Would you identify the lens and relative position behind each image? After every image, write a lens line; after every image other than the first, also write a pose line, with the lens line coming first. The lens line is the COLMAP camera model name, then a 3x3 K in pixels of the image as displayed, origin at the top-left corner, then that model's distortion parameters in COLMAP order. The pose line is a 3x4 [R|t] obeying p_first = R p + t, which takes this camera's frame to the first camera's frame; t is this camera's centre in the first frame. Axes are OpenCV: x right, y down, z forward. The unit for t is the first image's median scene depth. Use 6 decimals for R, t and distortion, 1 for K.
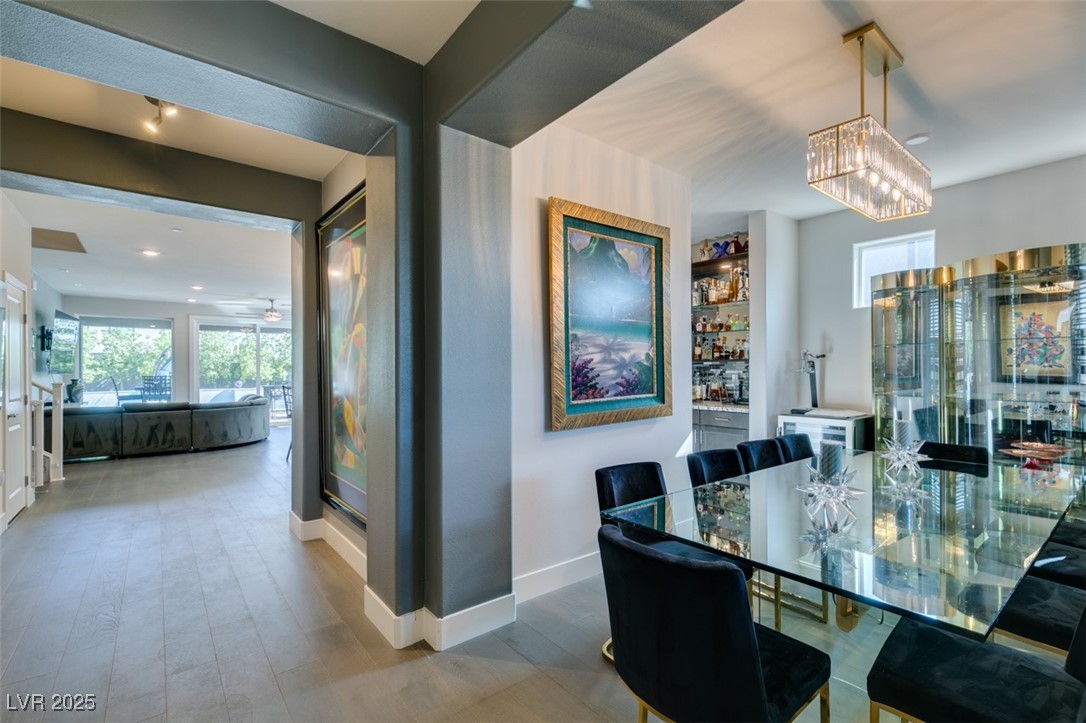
lens RADIAL K [[484.3, 0, 541.0], [0, 484.3, 367.3], [0, 0, 1]] dist [0.003256, 0.000423]
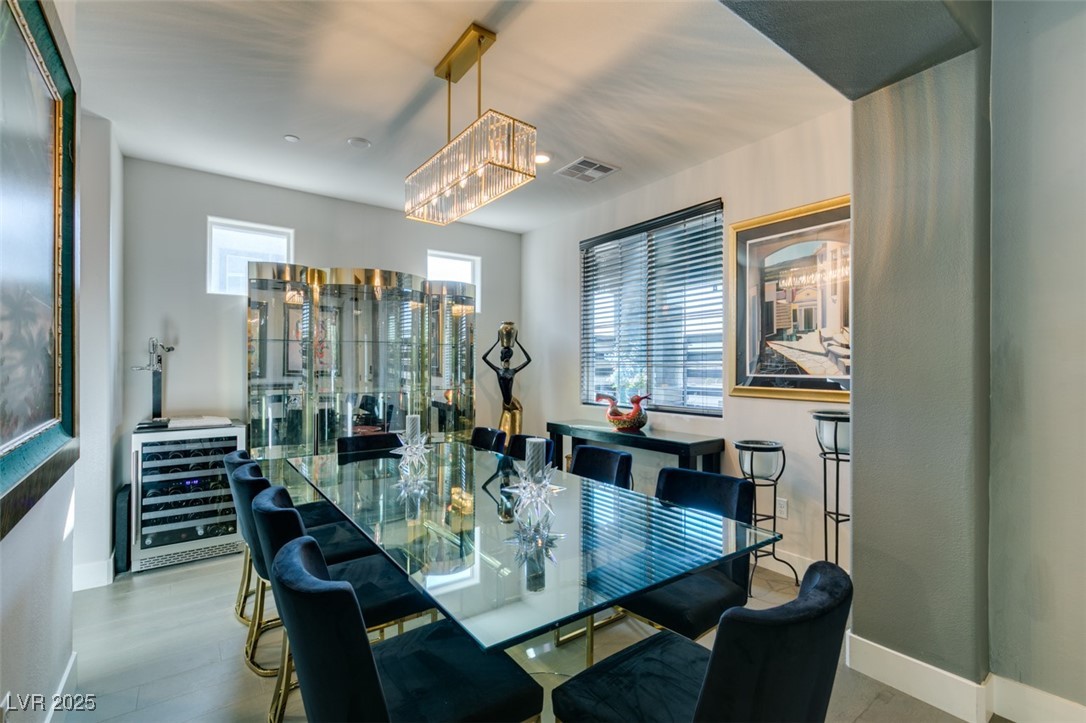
lens RADIAL K [[484.3, 0, 541.0], [0, 484.3, 367.3], [0, 0, 1]] dist [0.003256, 0.000423]
pose [[0.039563, 0.003276, 0.999212, -0.187157], [-0.009756, 0.999948, -0.002892, 0.002544], [-0.999169, -0.009634, 0.039592, 0.454713]]
